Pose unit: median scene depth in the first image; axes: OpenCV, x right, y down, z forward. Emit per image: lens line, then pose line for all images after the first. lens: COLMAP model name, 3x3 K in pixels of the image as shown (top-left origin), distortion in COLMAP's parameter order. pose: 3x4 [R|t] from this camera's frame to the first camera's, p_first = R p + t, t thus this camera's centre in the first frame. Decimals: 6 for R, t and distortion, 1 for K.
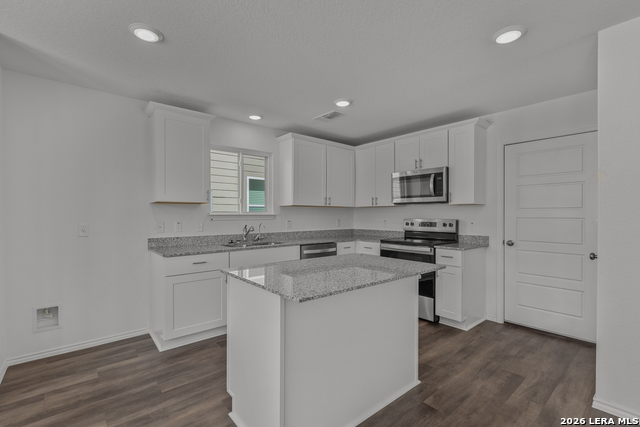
lens RADIAL K [[292.7, 0, 319.8], [0, 292.7, 215.6], [0, 0, 1]] dist [0.003482, 0.000131]
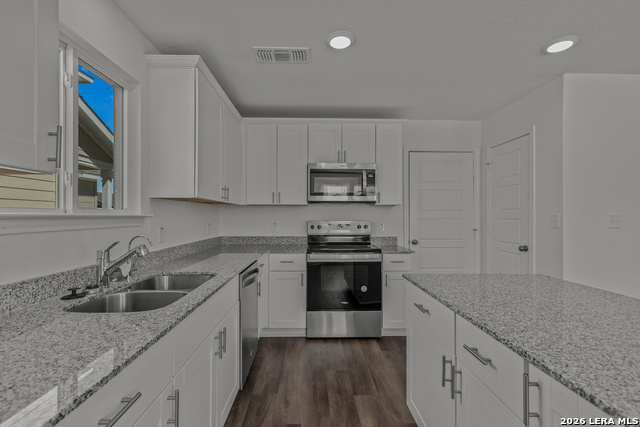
lens RADIAL K [[292.7, 0, 318.7], [0, 292.7, 215.1], [0, 0, 1]] dist [0.003482, 0.000131]
pose [[0.628498, 0.003138, 0.777805, -0.340415], [0.002242, 0.999980, -0.005846, -0.000488], [-0.777808, 0.005418, 0.628478, 0.482409]]
